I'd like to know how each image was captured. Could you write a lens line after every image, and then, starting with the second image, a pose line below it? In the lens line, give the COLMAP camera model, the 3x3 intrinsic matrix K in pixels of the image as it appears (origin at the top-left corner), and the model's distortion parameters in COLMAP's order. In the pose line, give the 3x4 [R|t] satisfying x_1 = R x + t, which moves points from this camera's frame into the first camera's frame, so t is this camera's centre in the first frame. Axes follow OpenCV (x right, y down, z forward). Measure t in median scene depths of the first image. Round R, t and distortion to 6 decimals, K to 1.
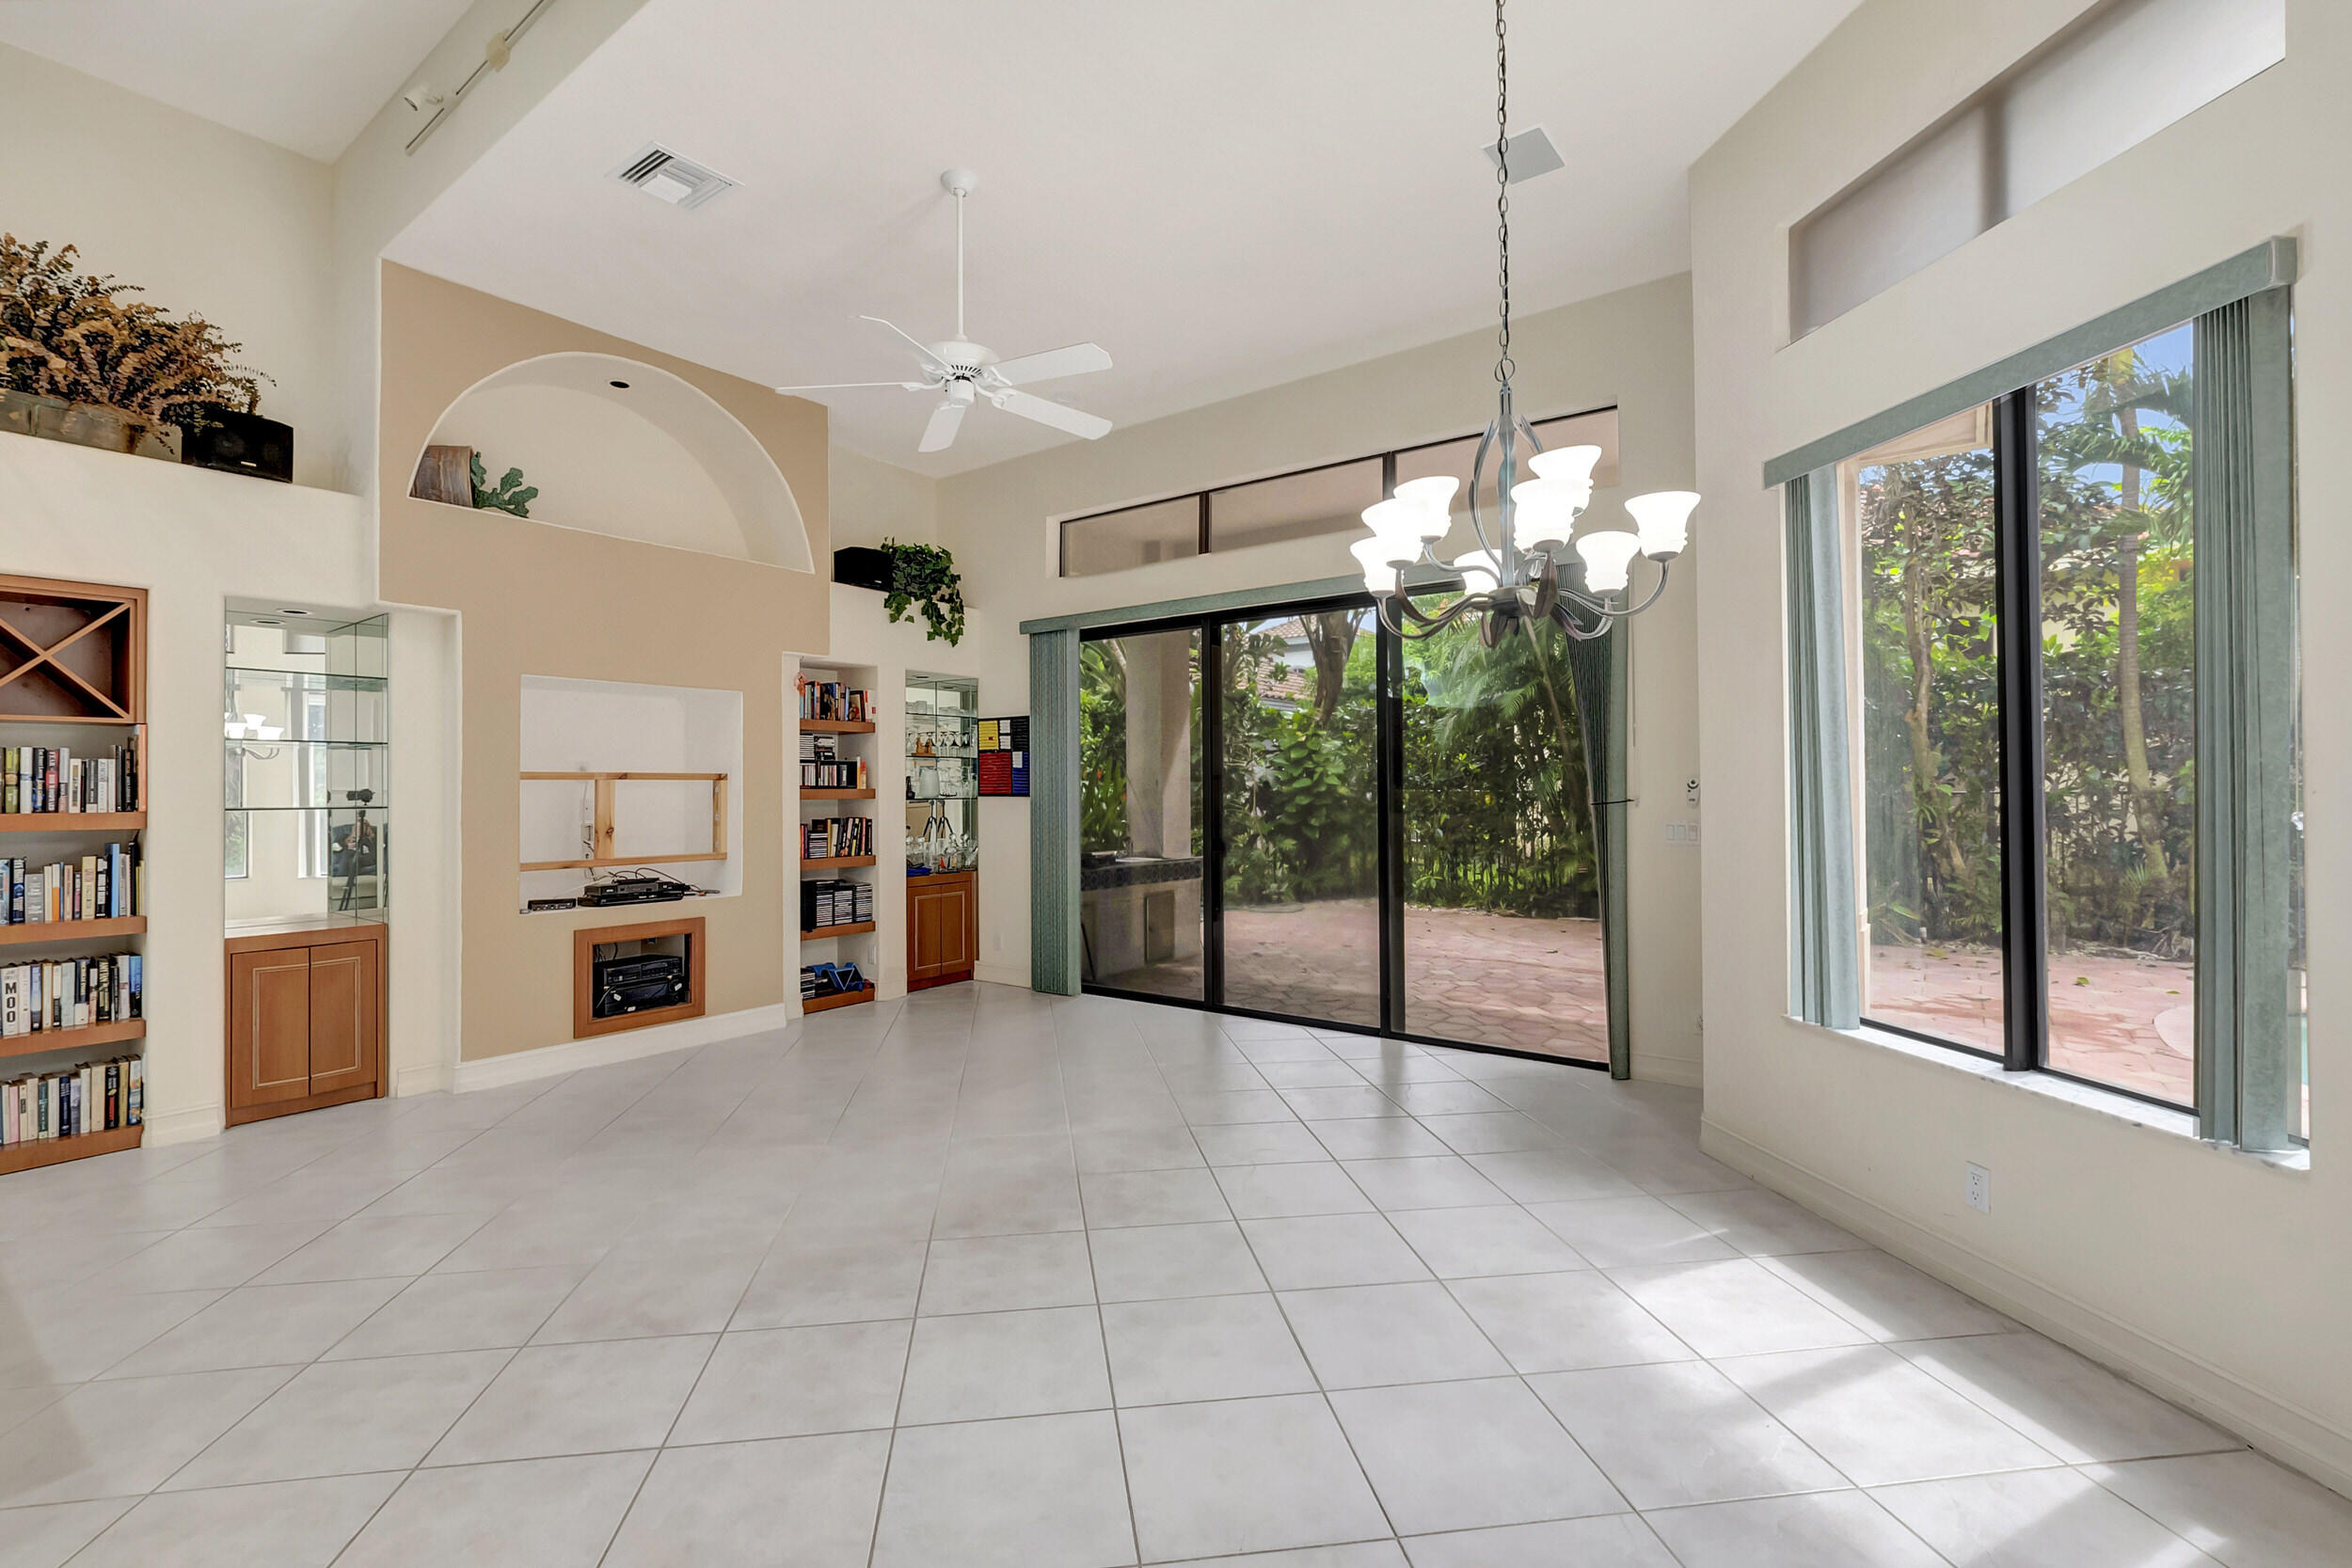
lens RADIAL K [[1045.5, 0, 1182.6], [0, 1045.5, 775.8], [0, 0, 1]] dist [-0.001830, -0.001169]
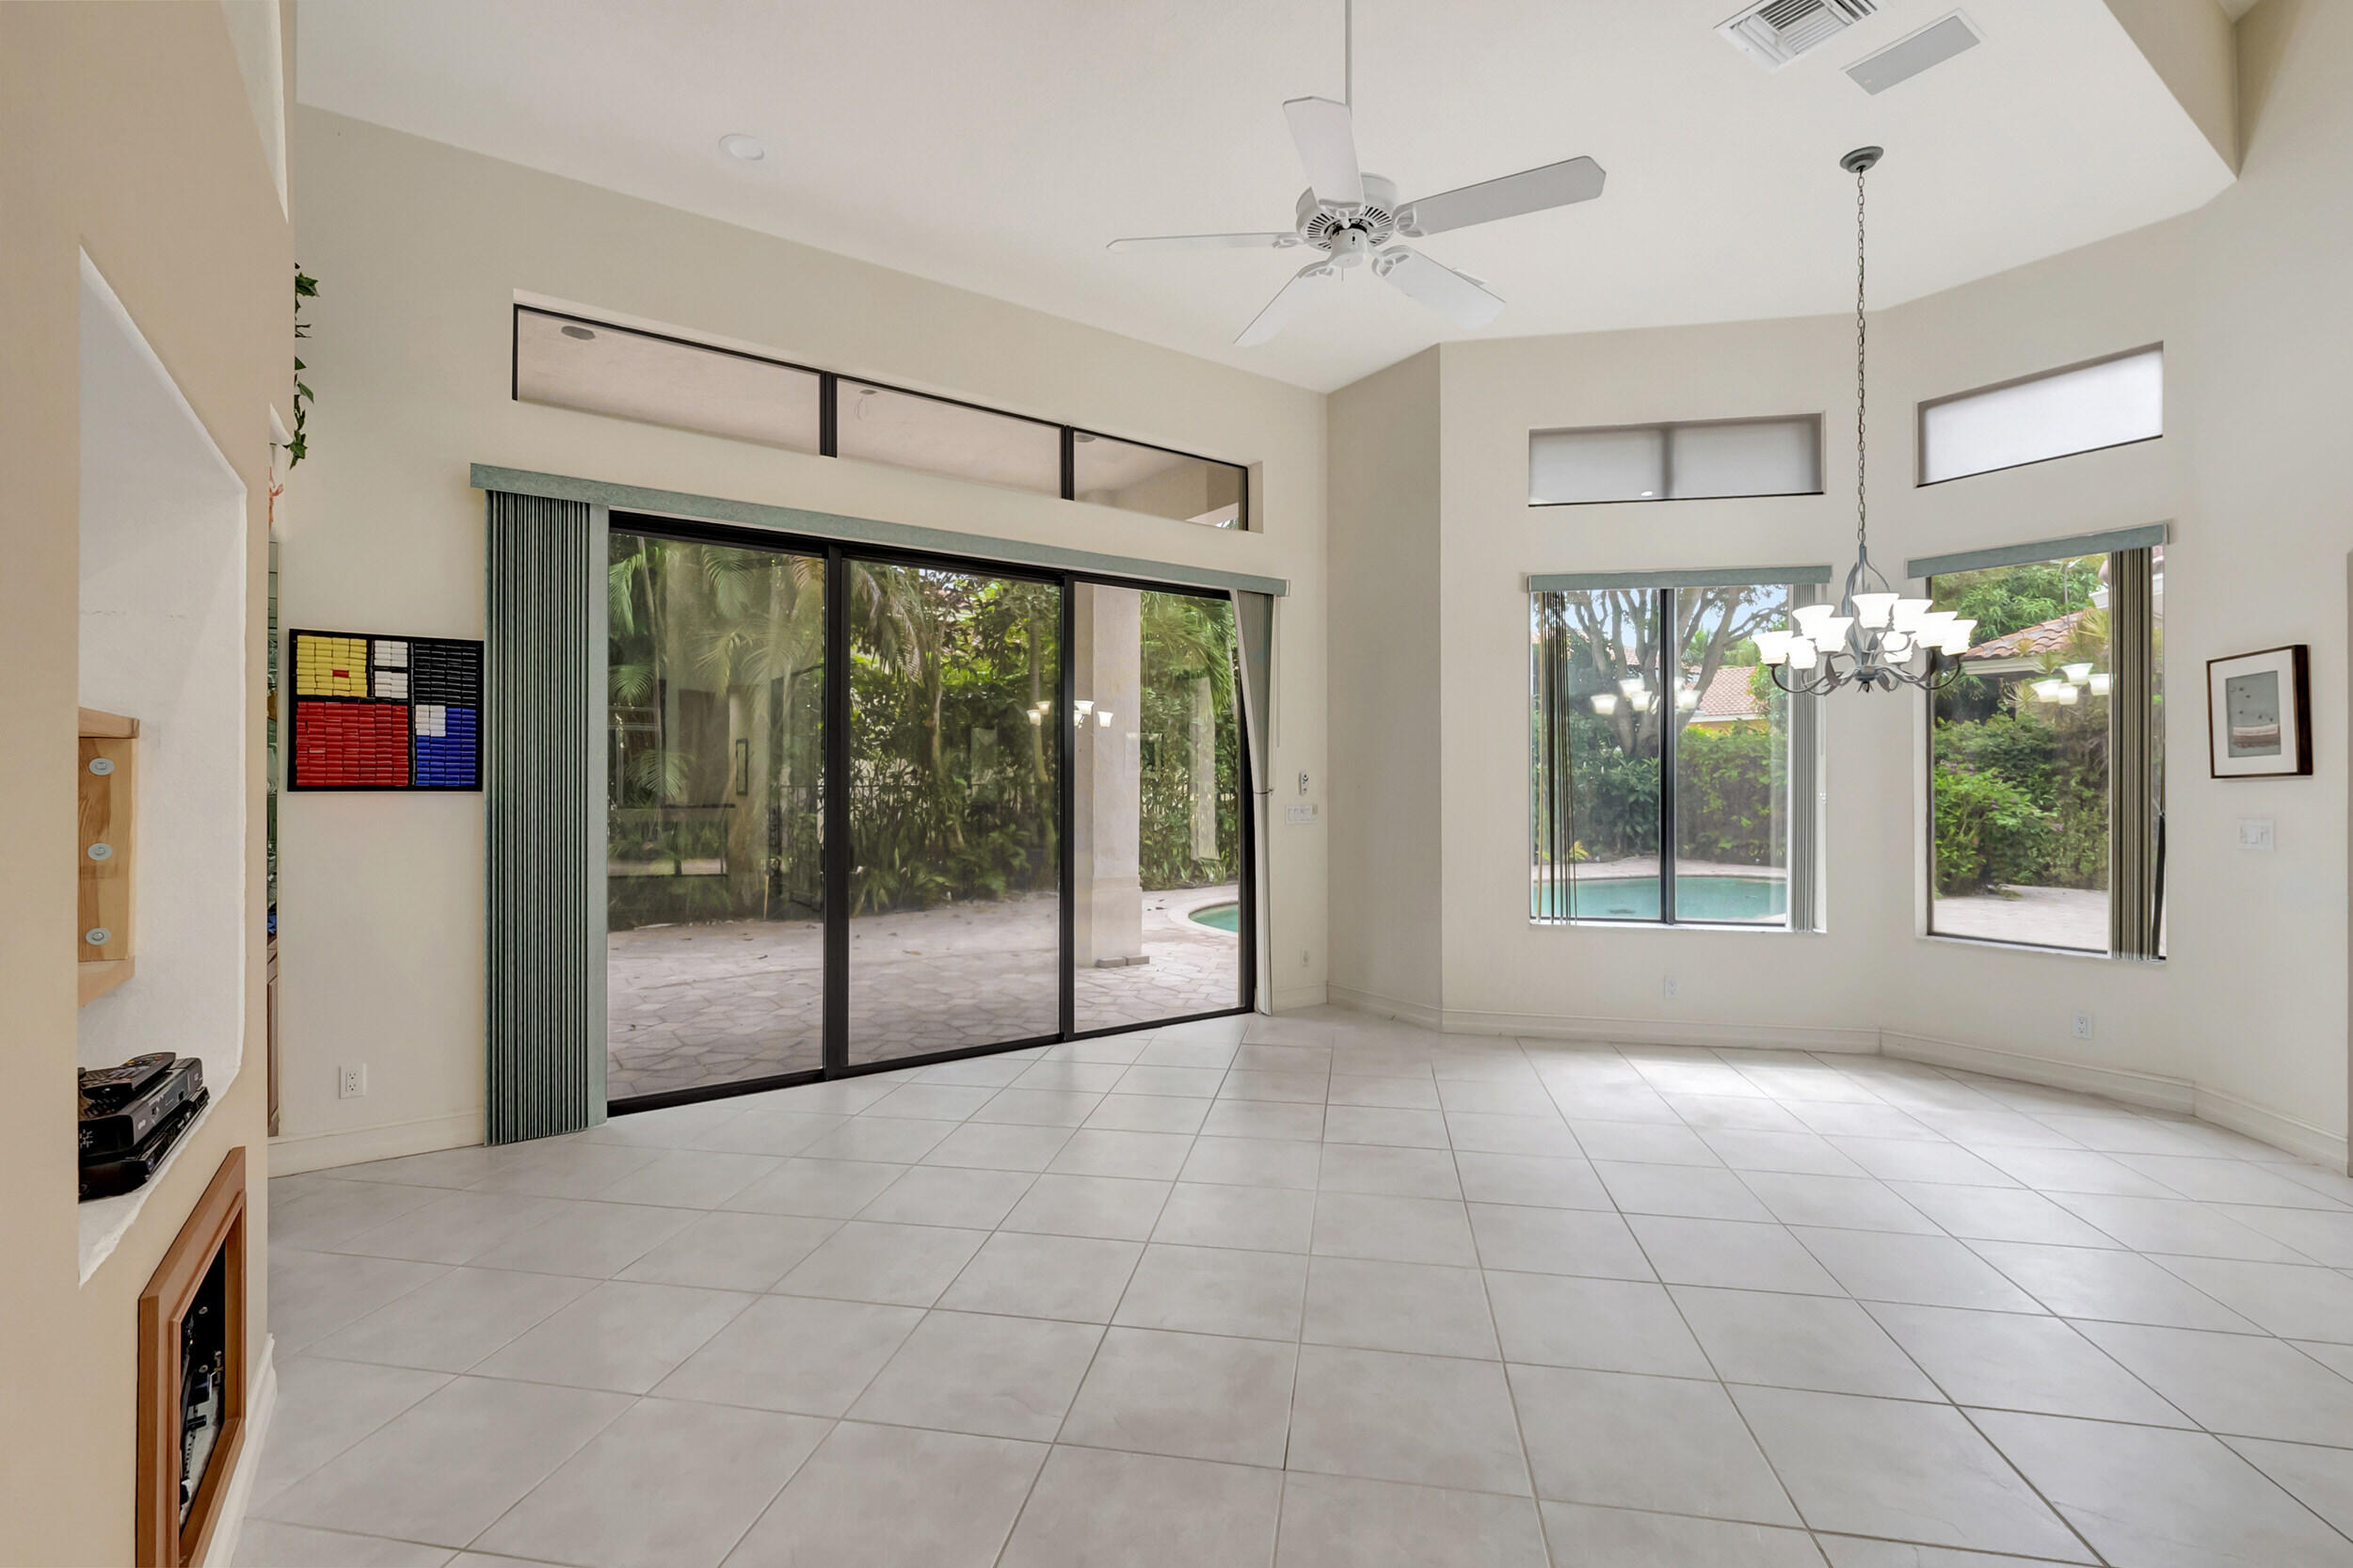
lens RADIAL K [[1046.0, 0, 1159.1], [0, 1046.0, 777.0], [0, 0, 1]] dist [-0.001830, -0.001169]
pose [[0.333742, 0.012943, 0.942575, -0.598889], [-0.013350, 0.999870, -0.009002, 0.014364], [-0.942570, -0.009579, 0.333872, 0.541620]]
